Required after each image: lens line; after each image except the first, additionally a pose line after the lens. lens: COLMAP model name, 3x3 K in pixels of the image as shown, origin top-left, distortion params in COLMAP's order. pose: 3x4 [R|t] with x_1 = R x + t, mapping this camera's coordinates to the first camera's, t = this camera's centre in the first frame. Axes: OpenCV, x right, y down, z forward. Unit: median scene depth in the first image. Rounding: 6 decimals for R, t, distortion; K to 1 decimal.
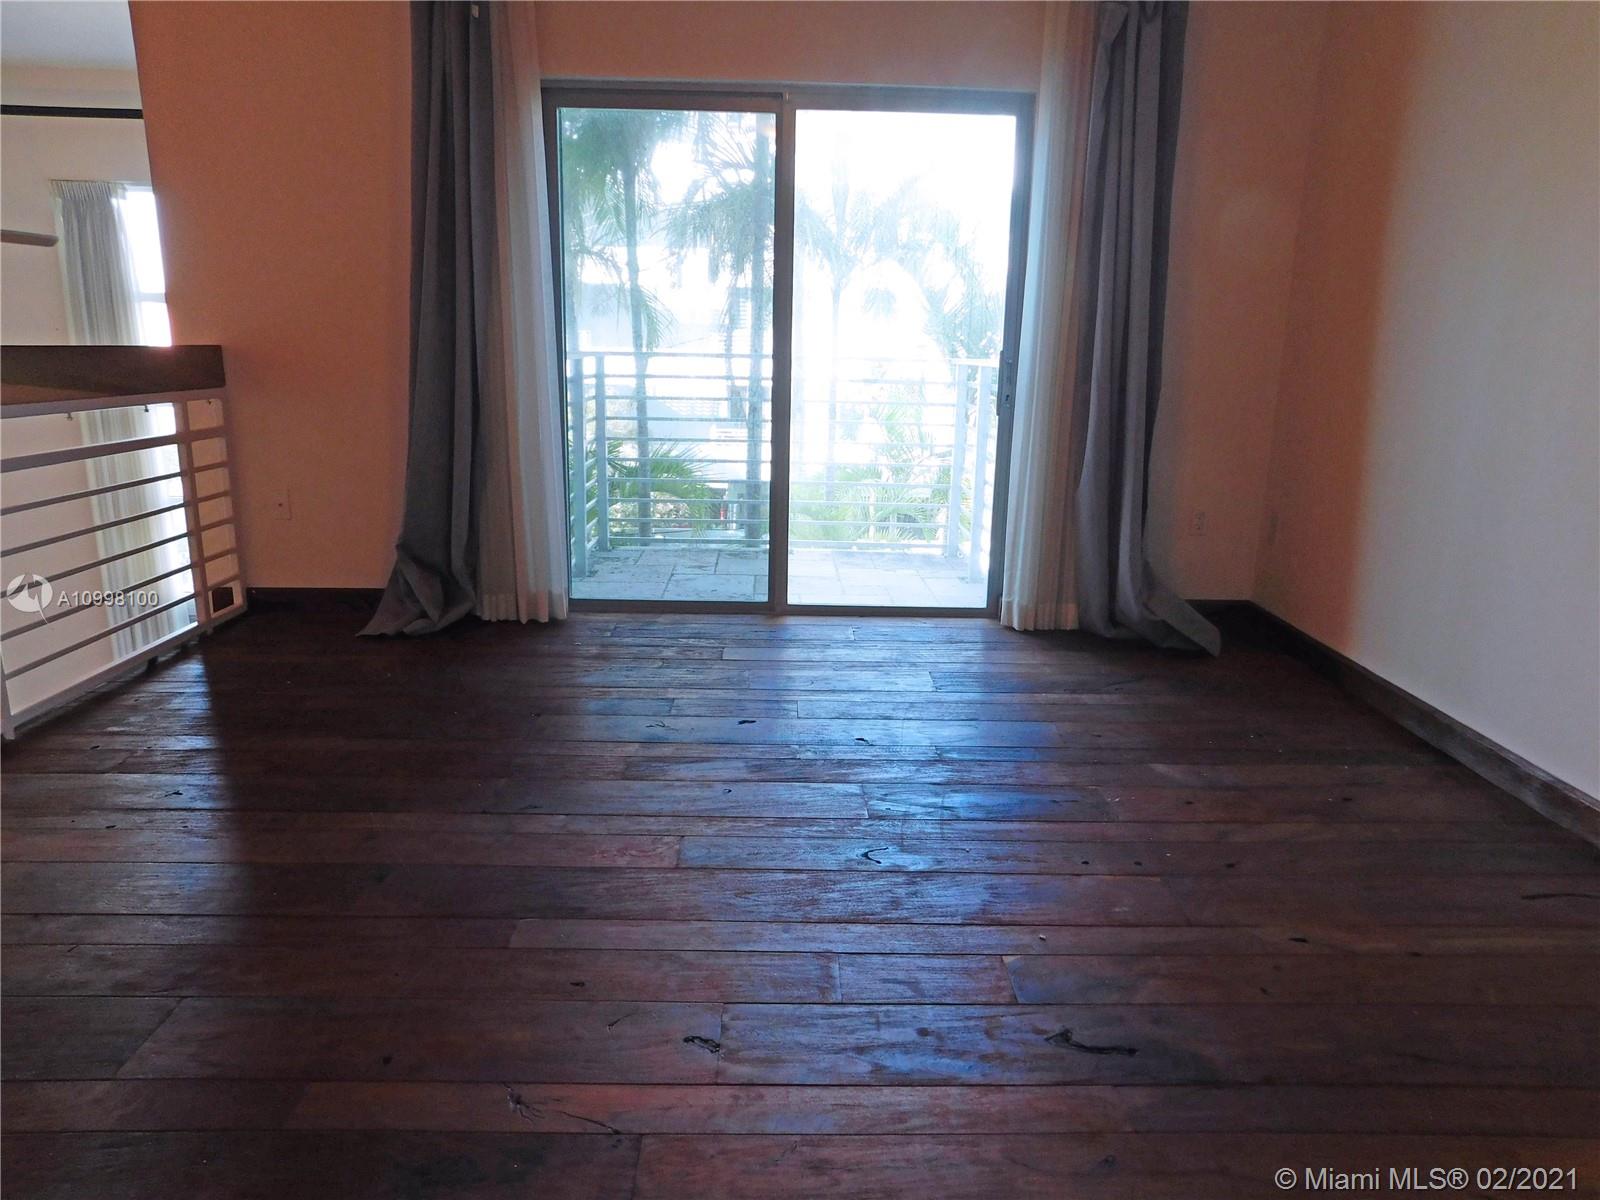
lens RADIAL K [[1061.6, 0, 801.2], [0, 1061.6, 597.0], [0, 0, 1]] dist [-0.045659, 0.032199]
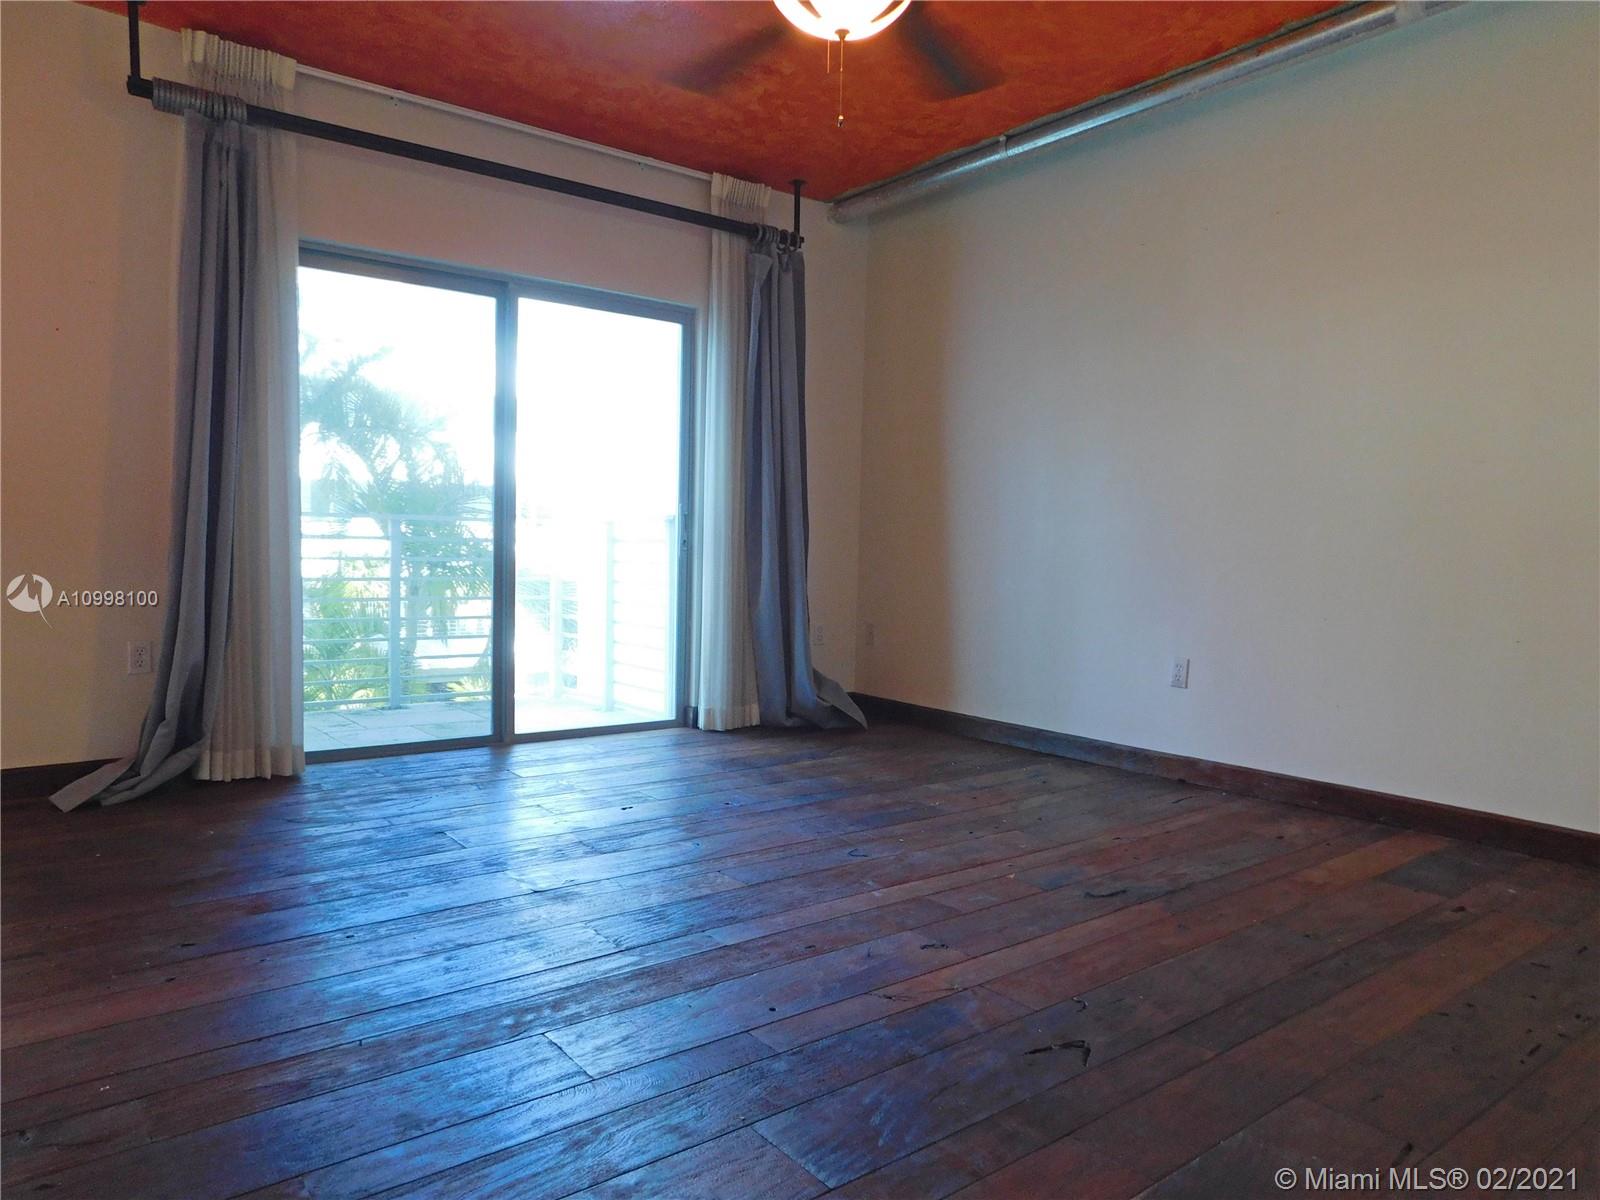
lens RADIAL K [[1061.6, 0, 797.6], [0, 1061.6, 599.9], [0, 0, 1]] dist [-0.045659, 0.032199]
pose [[0.797437, -0.030548, 0.602628, -0.464715], [0.135368, 0.982318, -0.129331, 0.055616], [-0.588022, 0.184710, 0.787472, -0.035050]]
